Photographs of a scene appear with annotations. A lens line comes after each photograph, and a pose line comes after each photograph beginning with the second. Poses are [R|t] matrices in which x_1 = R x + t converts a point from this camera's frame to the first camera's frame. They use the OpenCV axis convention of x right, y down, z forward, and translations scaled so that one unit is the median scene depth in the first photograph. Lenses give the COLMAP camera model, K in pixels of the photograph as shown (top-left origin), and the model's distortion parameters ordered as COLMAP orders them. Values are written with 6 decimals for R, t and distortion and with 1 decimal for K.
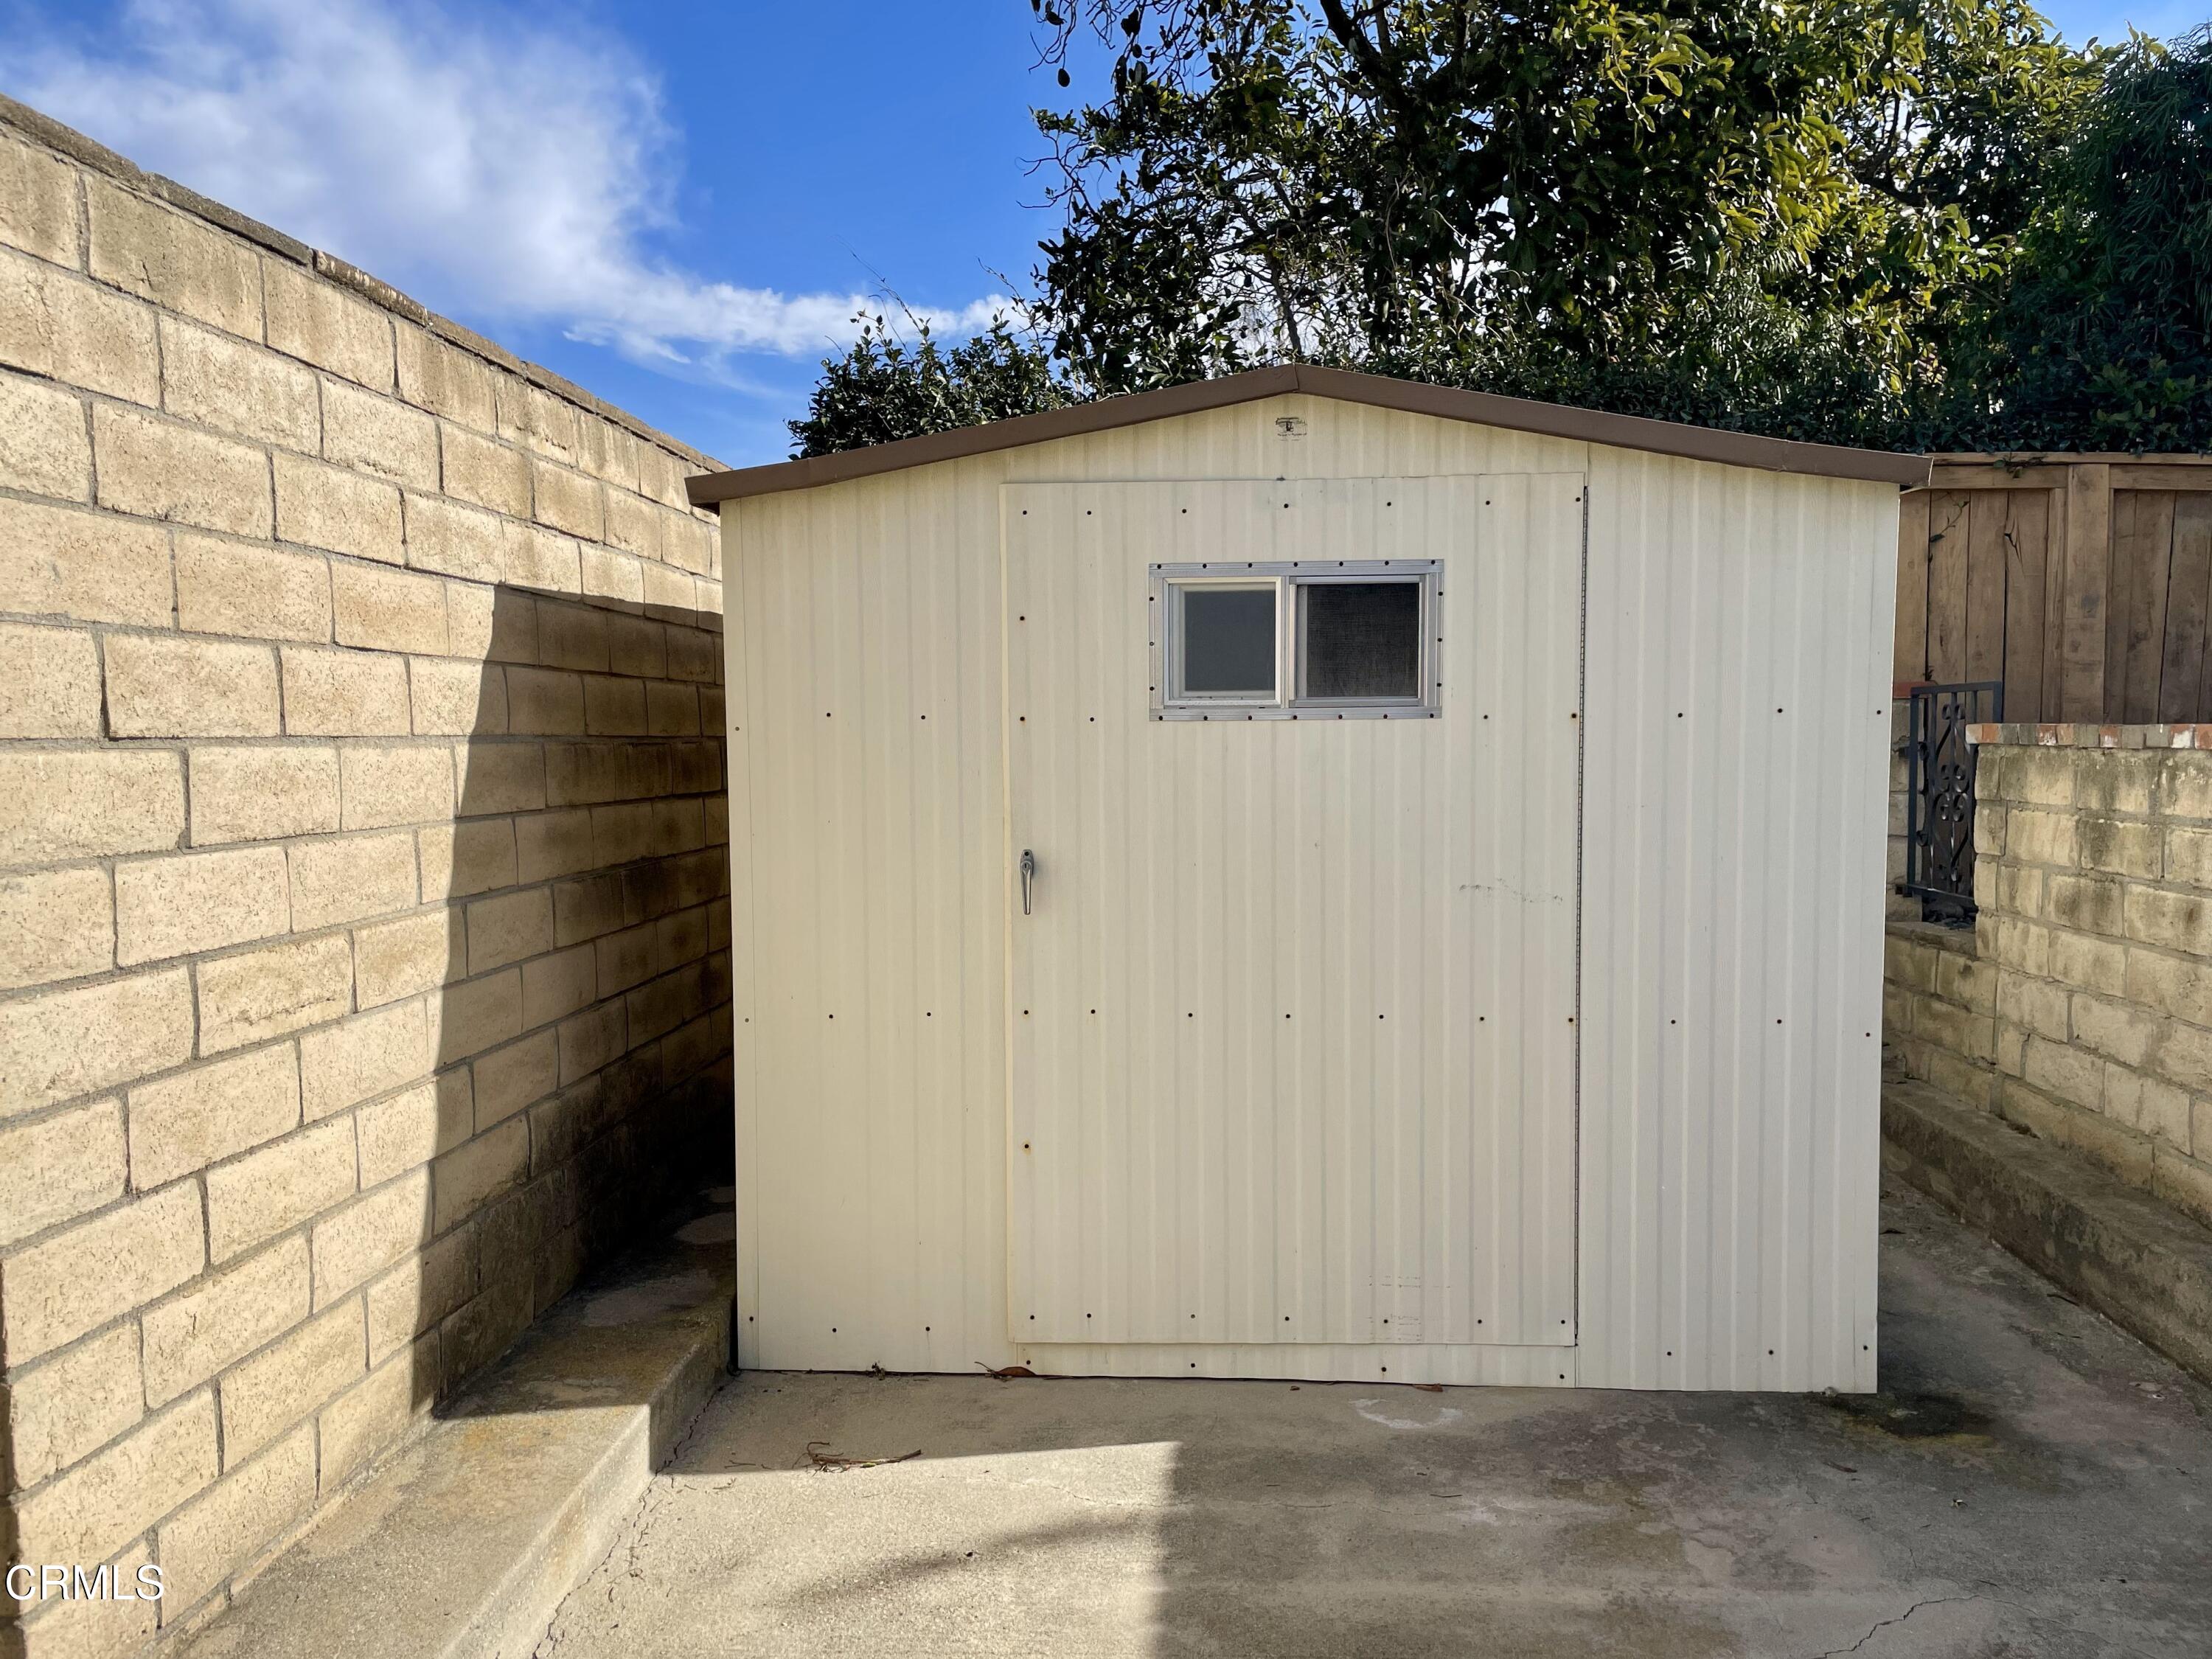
lens RADIAL K [[1683.9, 0, 1106.0], [0, 1683.9, 829.5], [0, 0, 1]] dist [0.003410, -0.003363]
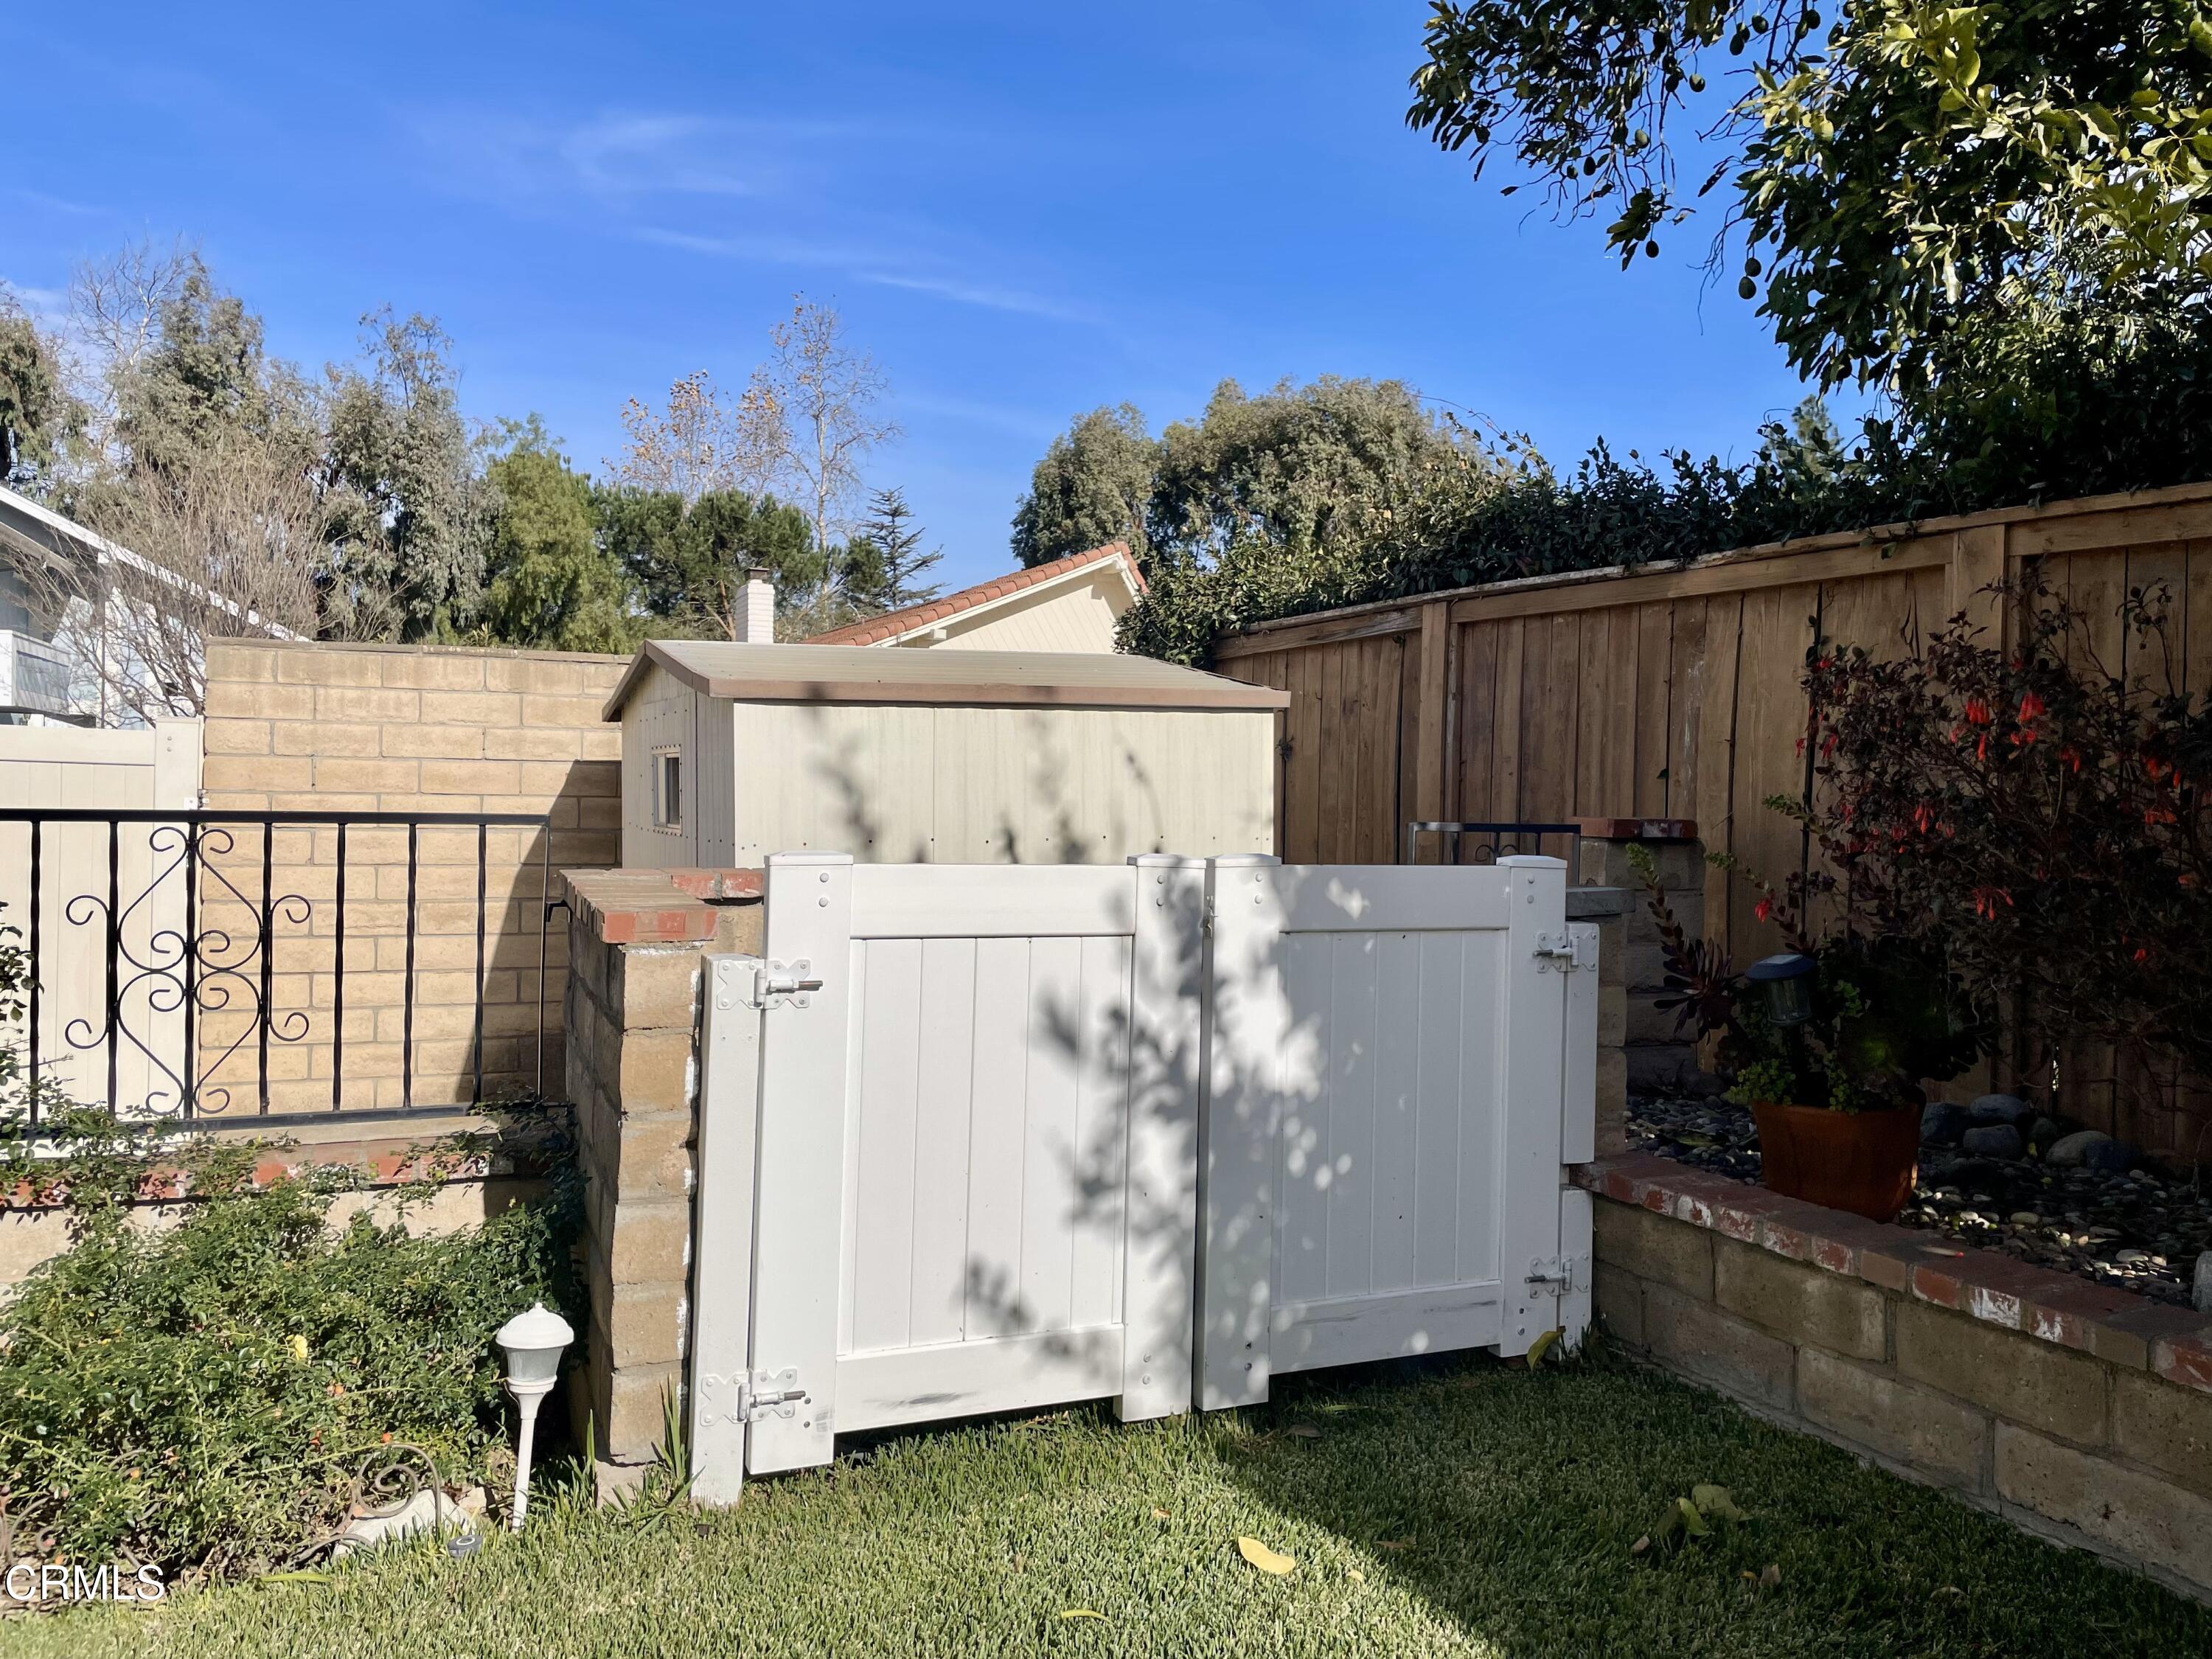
lens RADIAL K [[1683.9, 0, 1106.0], [0, 1683.9, 829.5], [0, 0, 1]] dist [0.003410, -0.003363]
pose [[0.440636, 0.038641, -0.896854, 2.485104], [-0.072303, 0.997355, 0.007448, -0.157476], [0.894769, 0.061563, 0.442264, 0.841393]]
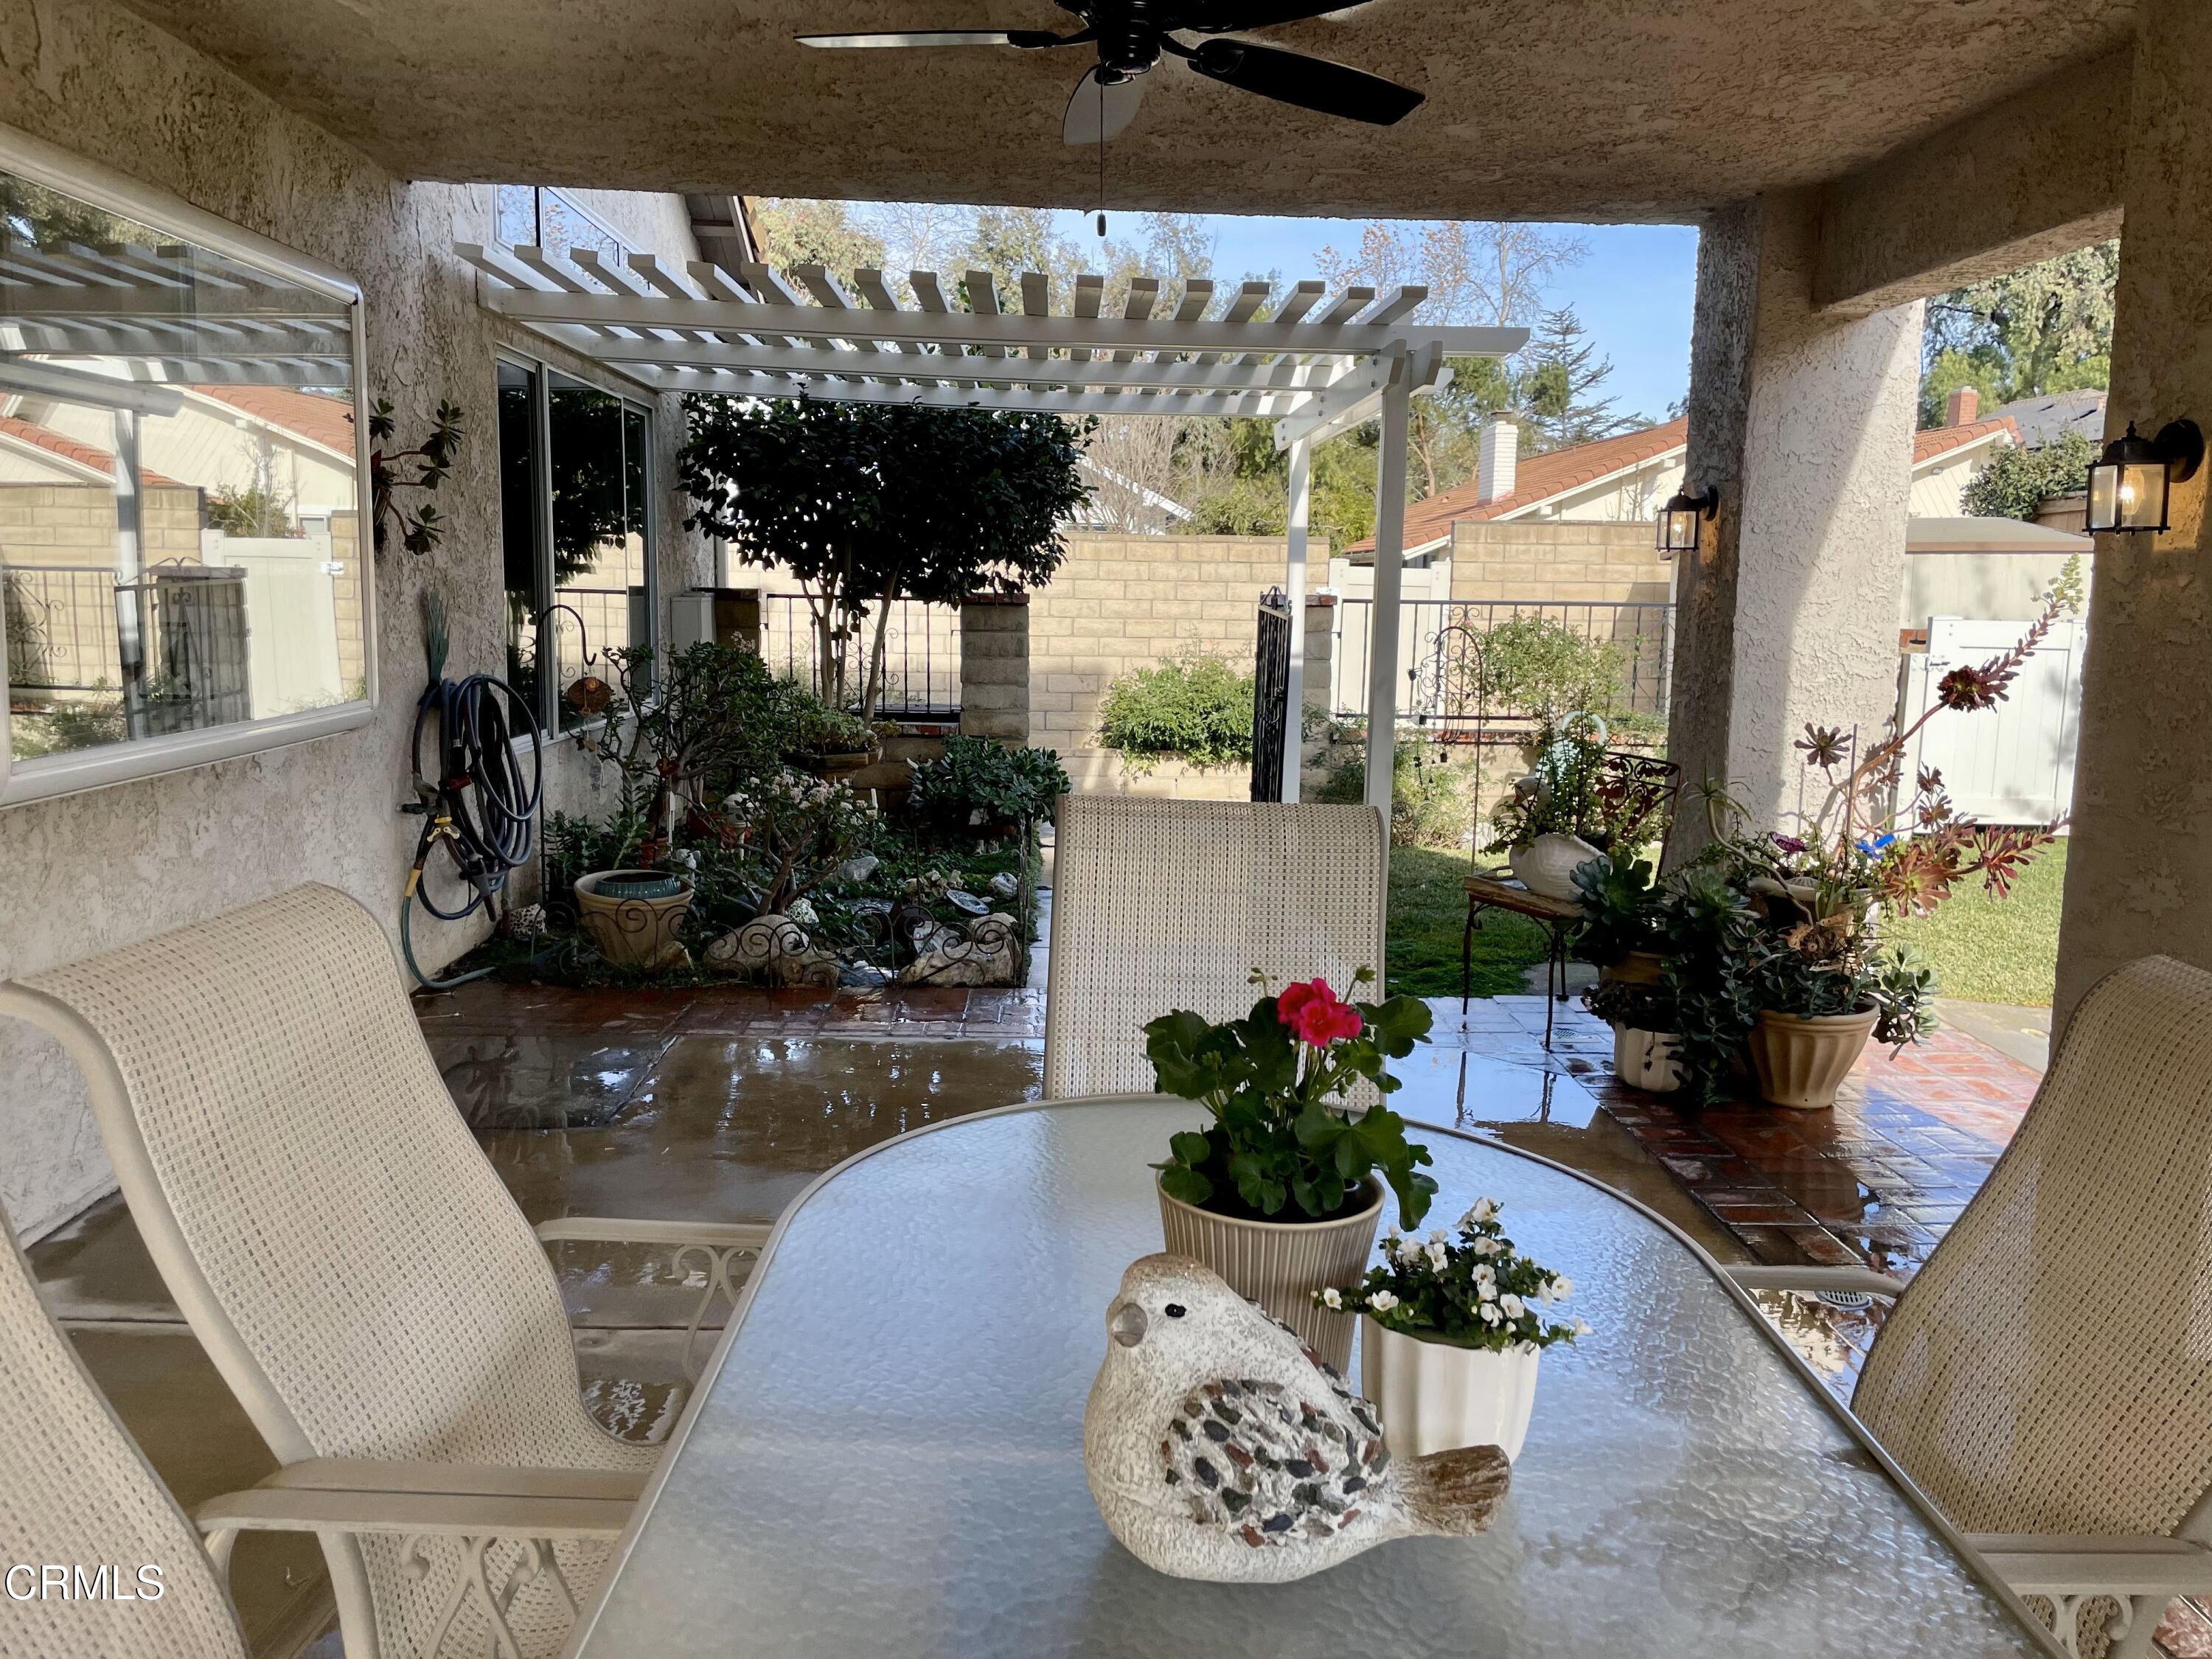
lens RADIAL K [[1683.9, 0, 1106.0], [0, 1683.9, 829.5], [0, 0, 1]] dist [0.003410, -0.003363]
pose [[0.095740, 0.146653, -0.984544, 2.739183], [-0.068669, 0.987704, 0.140446, -0.144575], [0.993035, 0.054162, 0.104633, 0.635066]]
